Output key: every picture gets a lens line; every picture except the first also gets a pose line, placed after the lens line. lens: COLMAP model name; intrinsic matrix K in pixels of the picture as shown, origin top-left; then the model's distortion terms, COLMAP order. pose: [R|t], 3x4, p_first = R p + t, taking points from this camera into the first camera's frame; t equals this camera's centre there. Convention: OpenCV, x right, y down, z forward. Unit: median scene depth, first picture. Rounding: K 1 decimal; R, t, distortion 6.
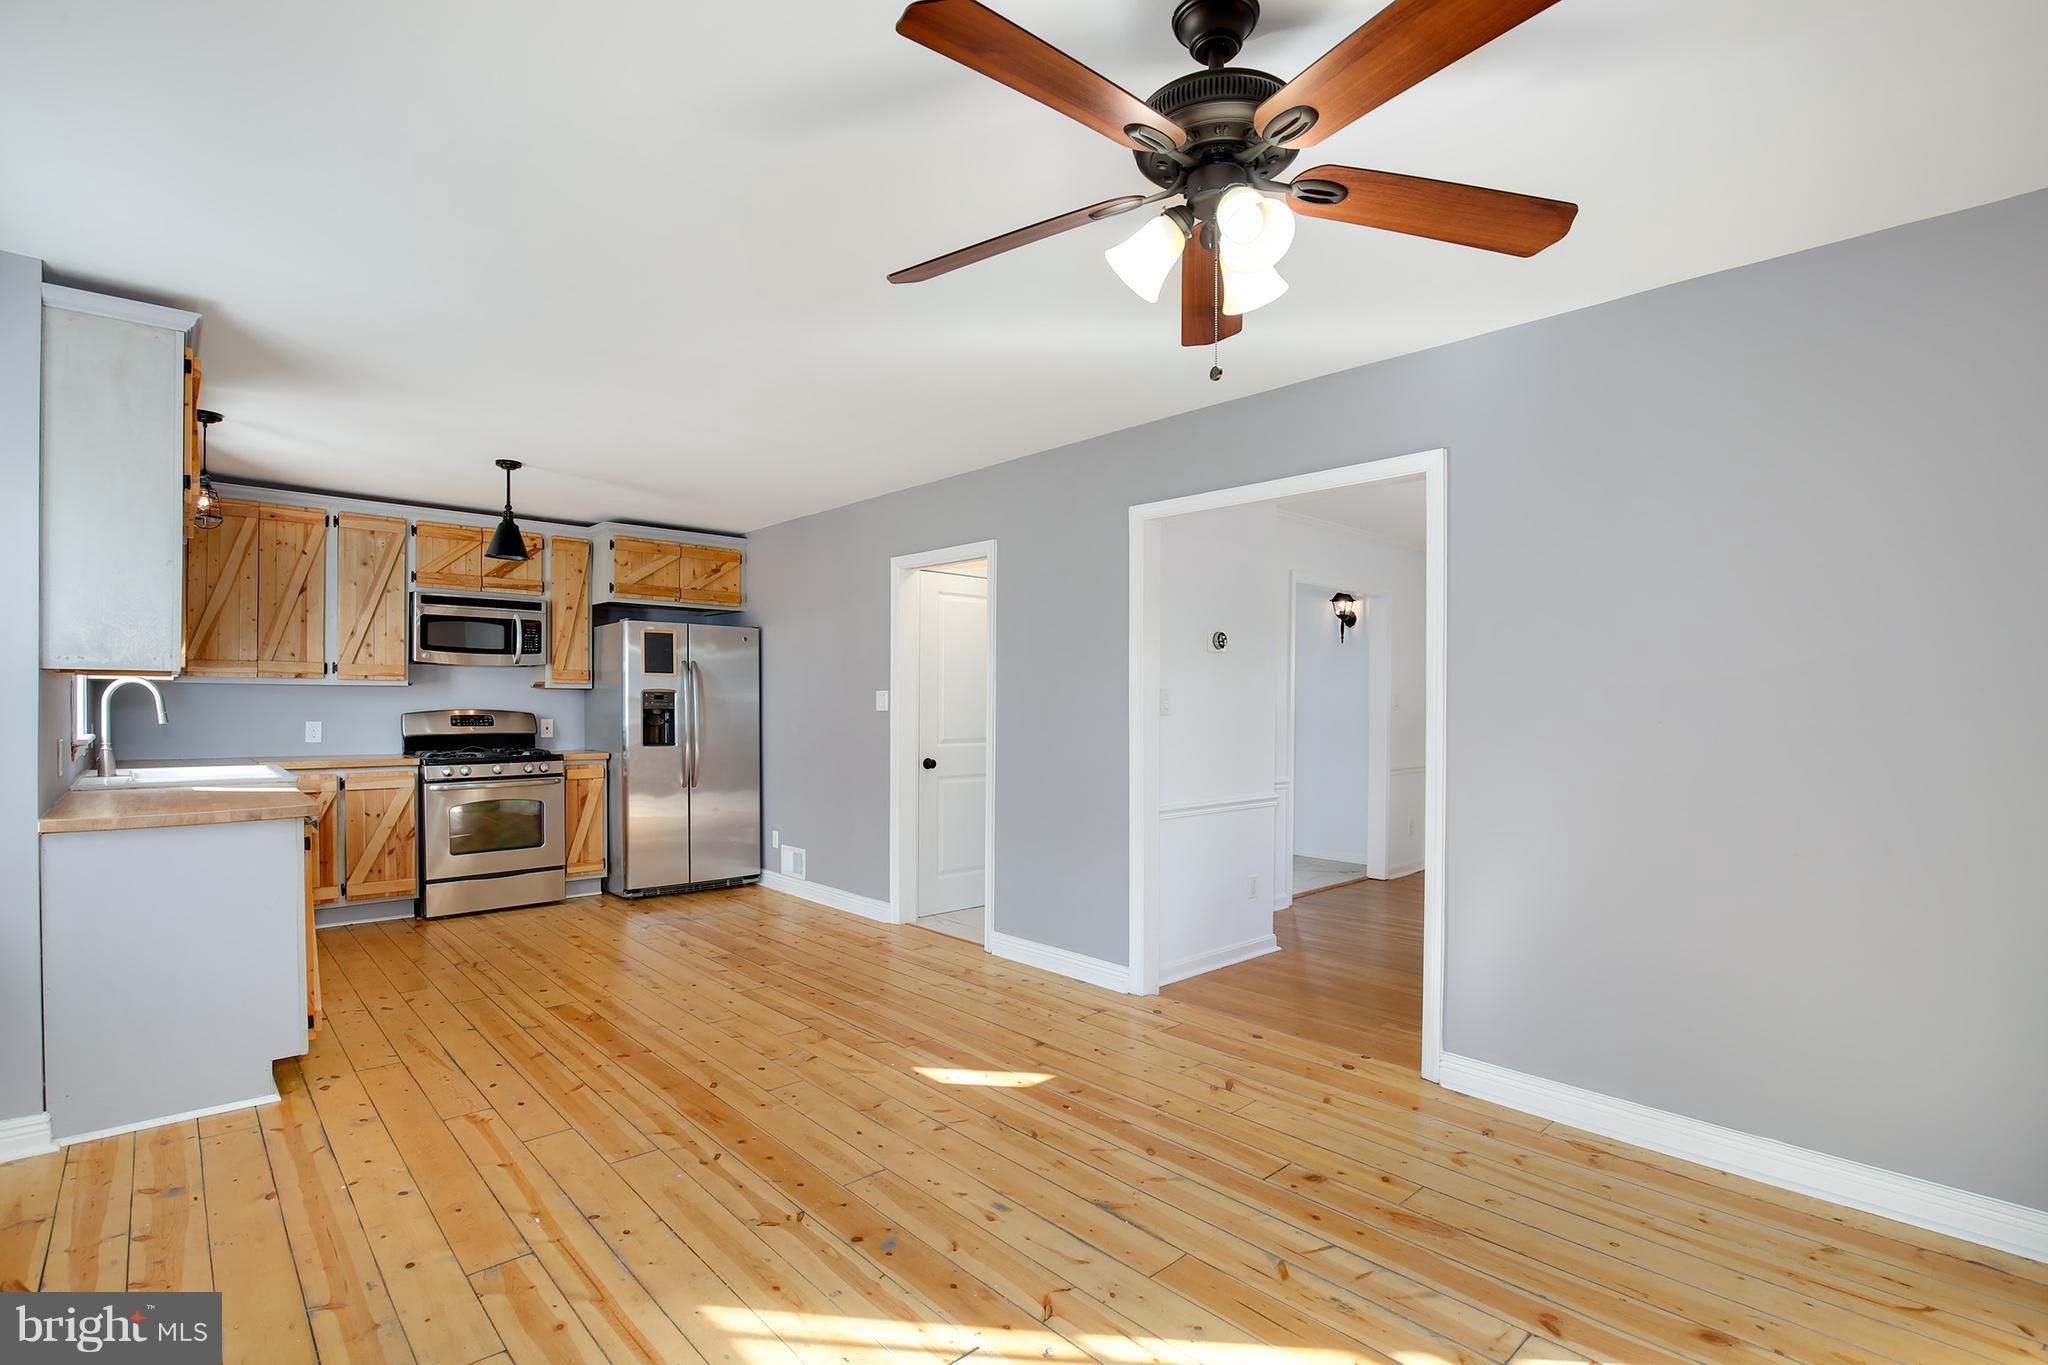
lens RADIAL K [[946.0, 0, 1023.7], [0, 946.0, 717.5], [0, 0, 1]] dist [-0.033009, 0.004379]
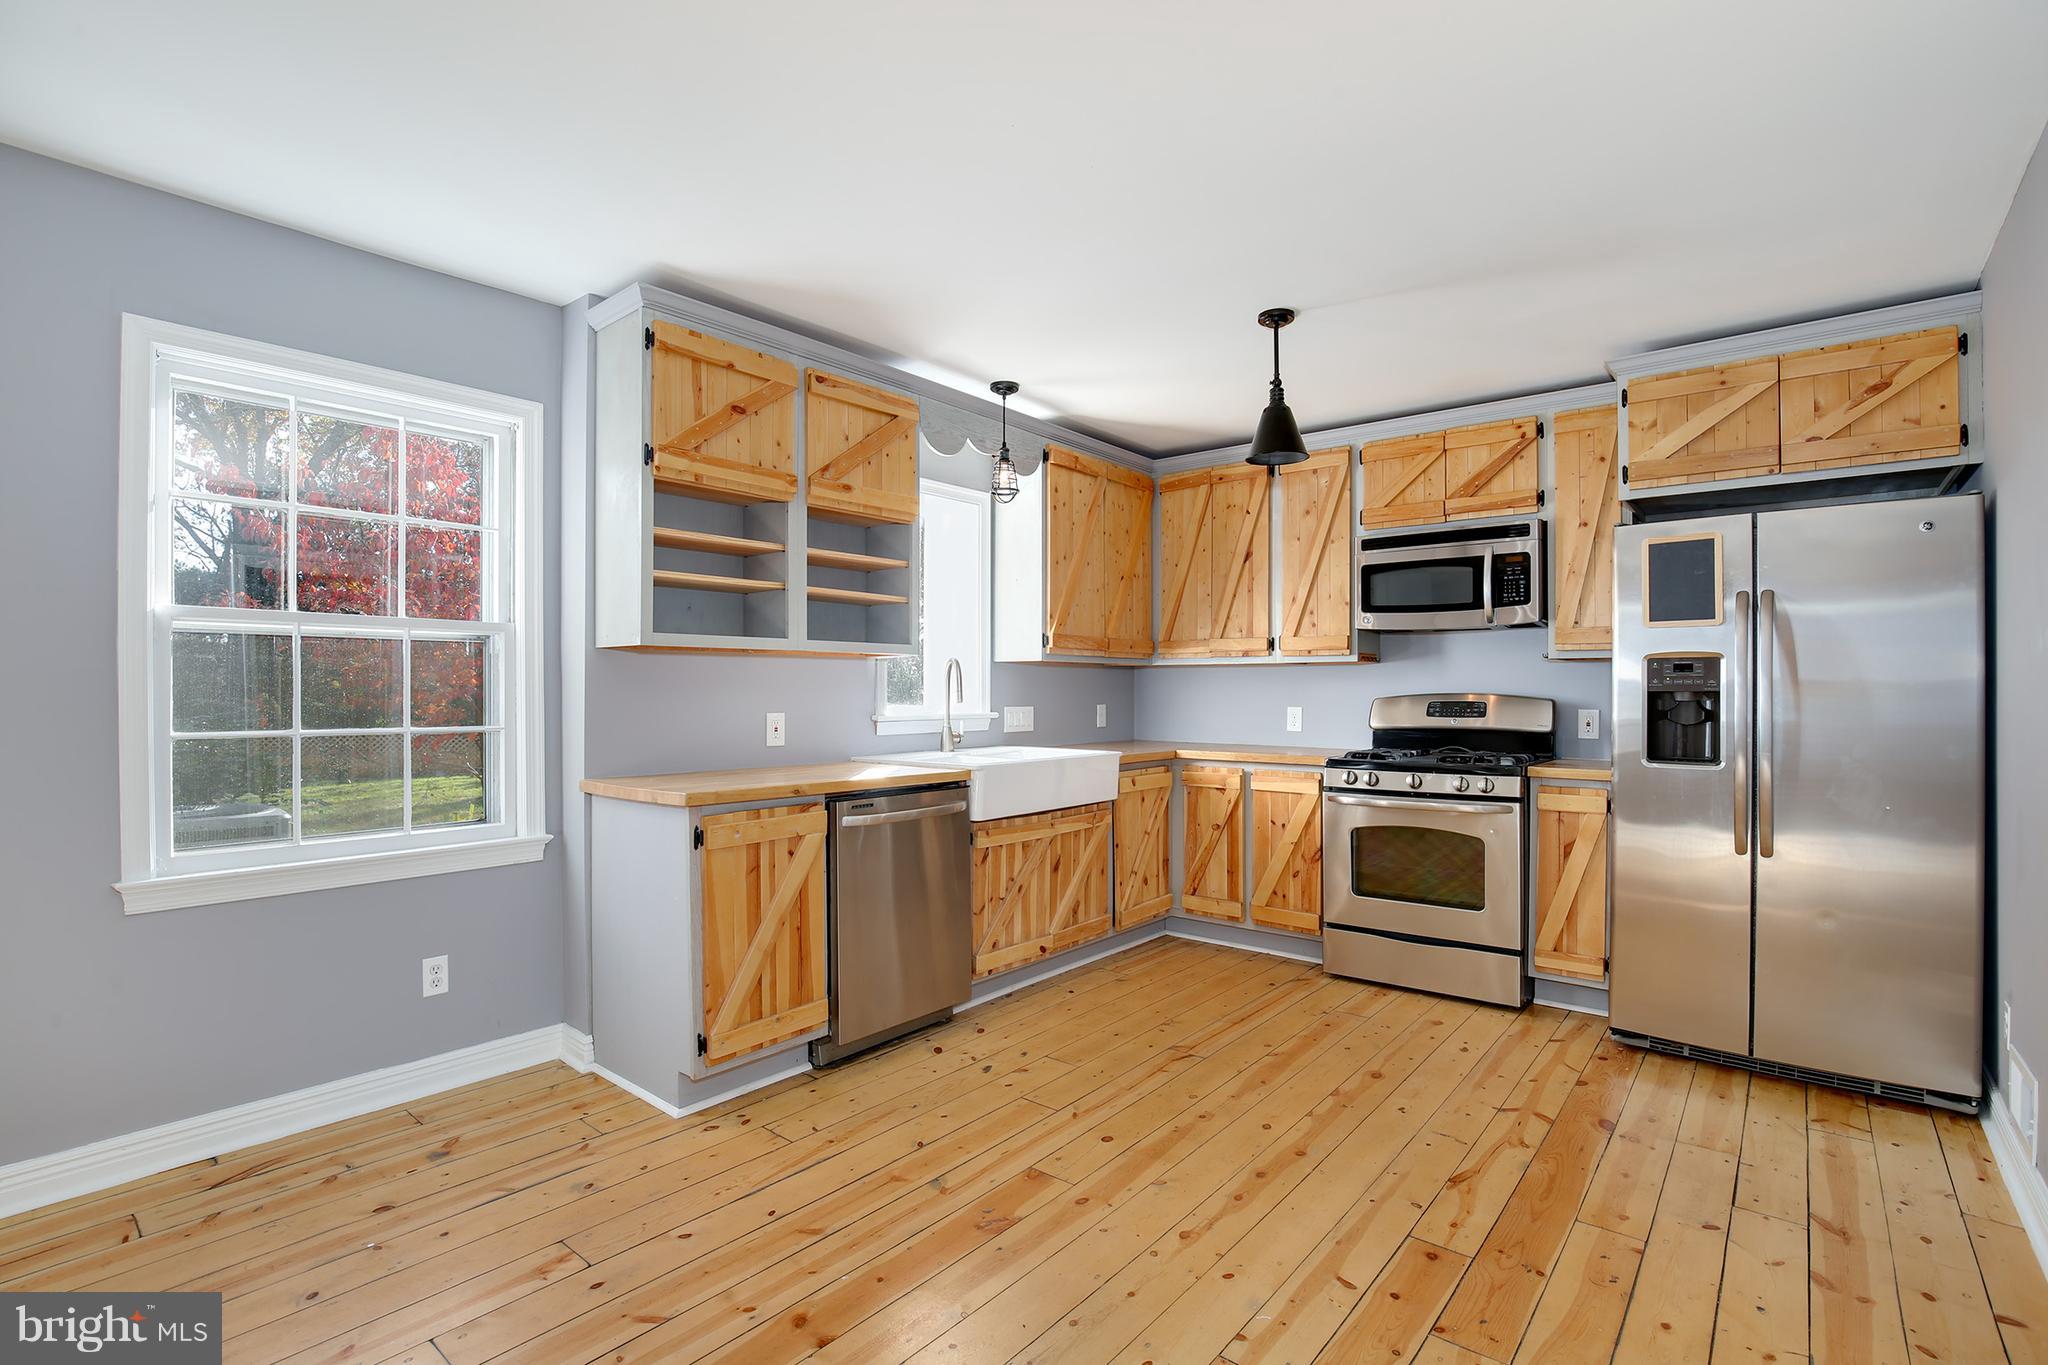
lens RADIAL K [[946.0, 0, 1015.1], [0, 946.0, 693.2], [0, 0, 1]] dist [-0.033009, 0.004379]
pose [[0.118115, -0.004153, -0.992991, 0.084947], [-0.015569, 0.999861, -0.006033, 0.001050], [0.992878, 0.016172, 0.118034, 0.743006]]
